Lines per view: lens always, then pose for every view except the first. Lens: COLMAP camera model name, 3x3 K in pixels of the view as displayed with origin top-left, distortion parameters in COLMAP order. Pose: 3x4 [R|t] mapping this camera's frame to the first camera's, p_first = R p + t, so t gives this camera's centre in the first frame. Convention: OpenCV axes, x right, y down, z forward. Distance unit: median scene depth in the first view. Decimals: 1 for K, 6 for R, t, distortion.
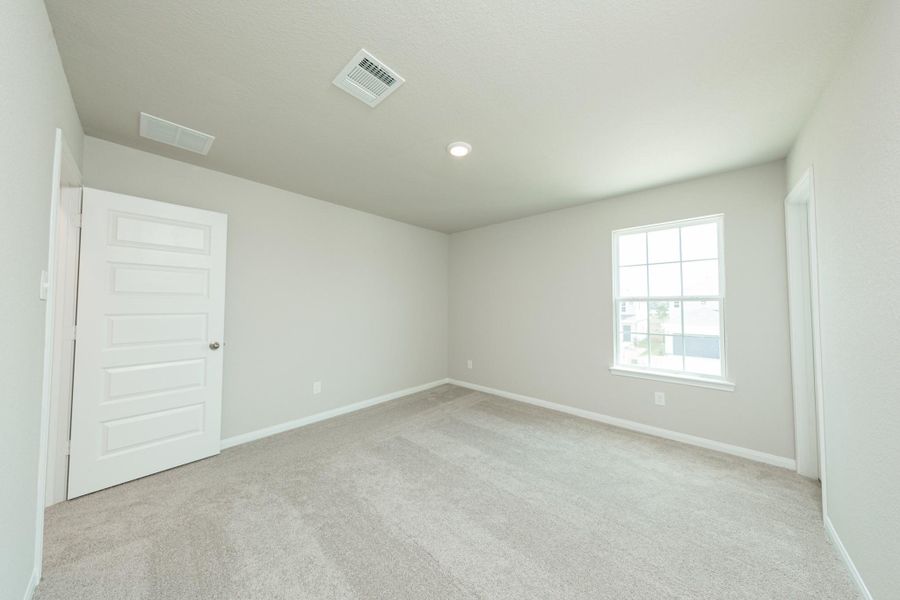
lens RADIAL K [[283.4, 0, 453.7], [0, 283.4, 296.1], [0, 0, 1]] dist [-0.001022, -0.000219]
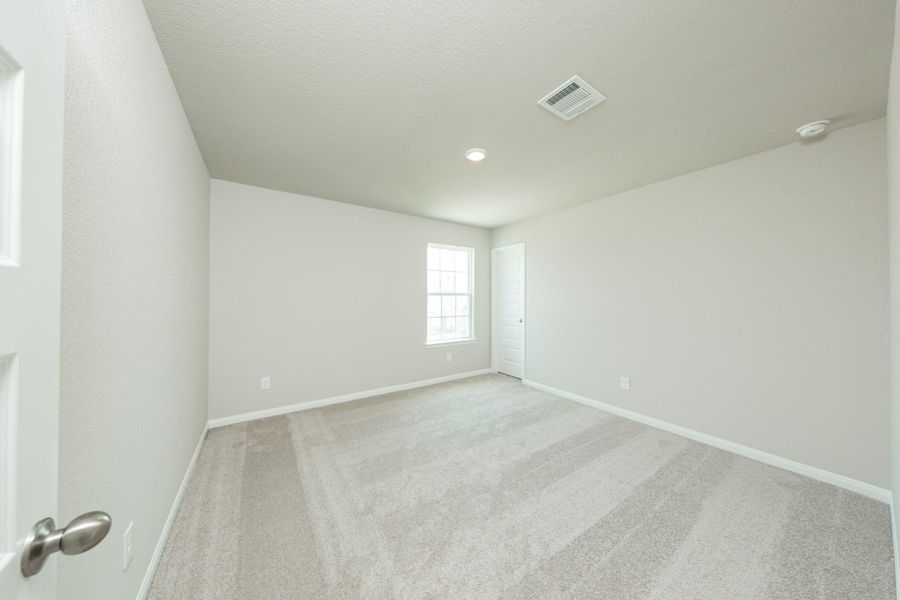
lens RADIAL K [[283.4, 0, 453.7], [0, 283.4, 296.1], [0, 0, 1]] dist [-0.001022, -0.000219]
pose [[0.215932, 0.010360, 0.976353, -0.766654], [-0.034611, 0.999396, -0.002949, 0.024797], [-0.975795, -0.033156, 0.216160, 0.612677]]
